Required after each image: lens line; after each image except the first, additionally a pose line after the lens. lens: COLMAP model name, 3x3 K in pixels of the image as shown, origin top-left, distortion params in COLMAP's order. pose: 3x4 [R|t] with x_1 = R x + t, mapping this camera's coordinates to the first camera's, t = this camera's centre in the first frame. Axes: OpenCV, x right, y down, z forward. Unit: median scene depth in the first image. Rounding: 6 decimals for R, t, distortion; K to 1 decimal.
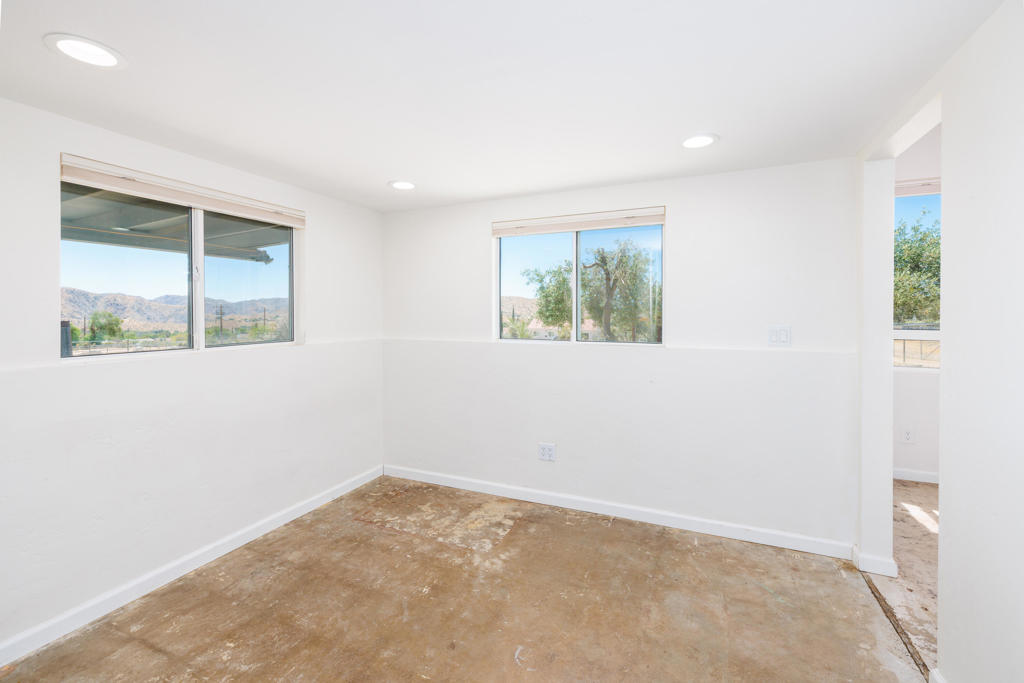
lens RADIAL K [[435.1, 0, 493.4], [0, 435.1, 314.0], [0, 0, 1]] dist [0.009609, -0.001908]
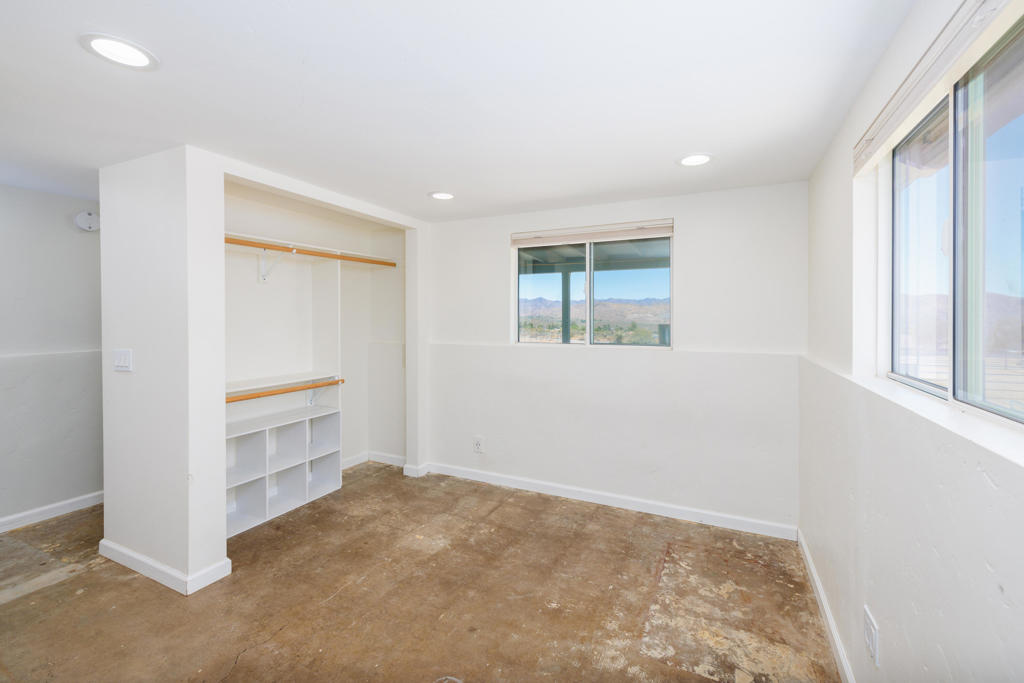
lens RADIAL K [[435.1, 0, 524.4], [0, 435.1, 315.7], [0, 0, 1]] dist [0.009609, -0.001908]
pose [[0.011794, -0.004969, -0.999918, 0.691521], [-0.004565, 0.999977, -0.005023, -0.002447], [0.999920, 0.004624, 0.011771, 0.784658]]
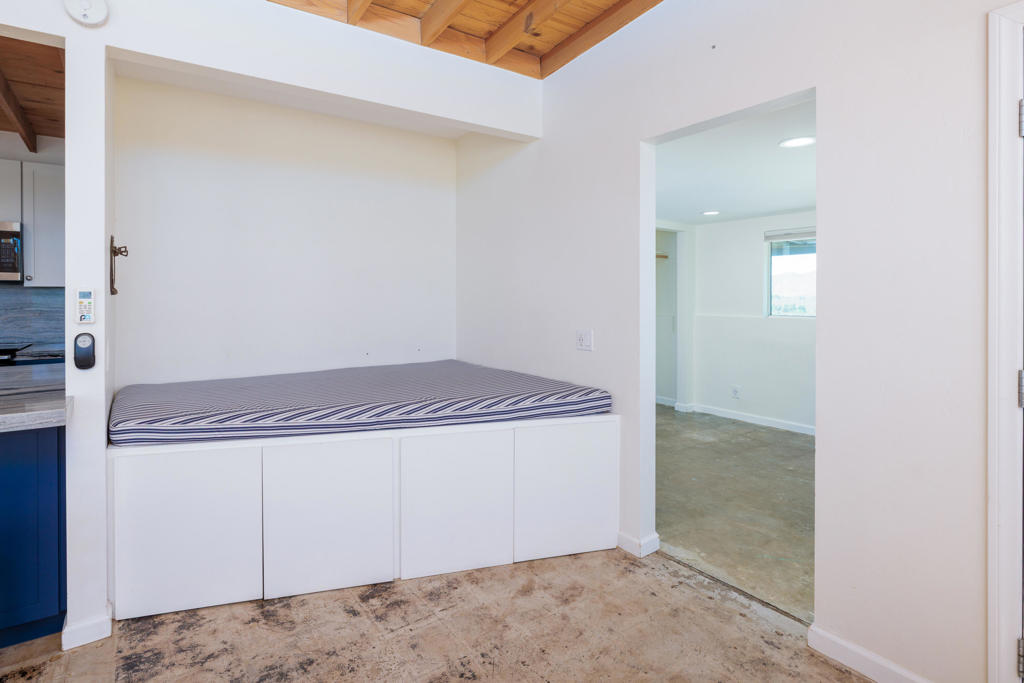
lens RADIAL K [[487.1, 0, 487.2], [0, 487.1, 298.7], [0, 0, 1]] dist [-0.011776, 0.000154]
pose [[-0.520879, -0.003231, -0.853624, 1.634315], [-0.006039, 0.999982, -0.000100, 0.018335], [0.853609, 0.005103, -0.520889, 0.826519]]
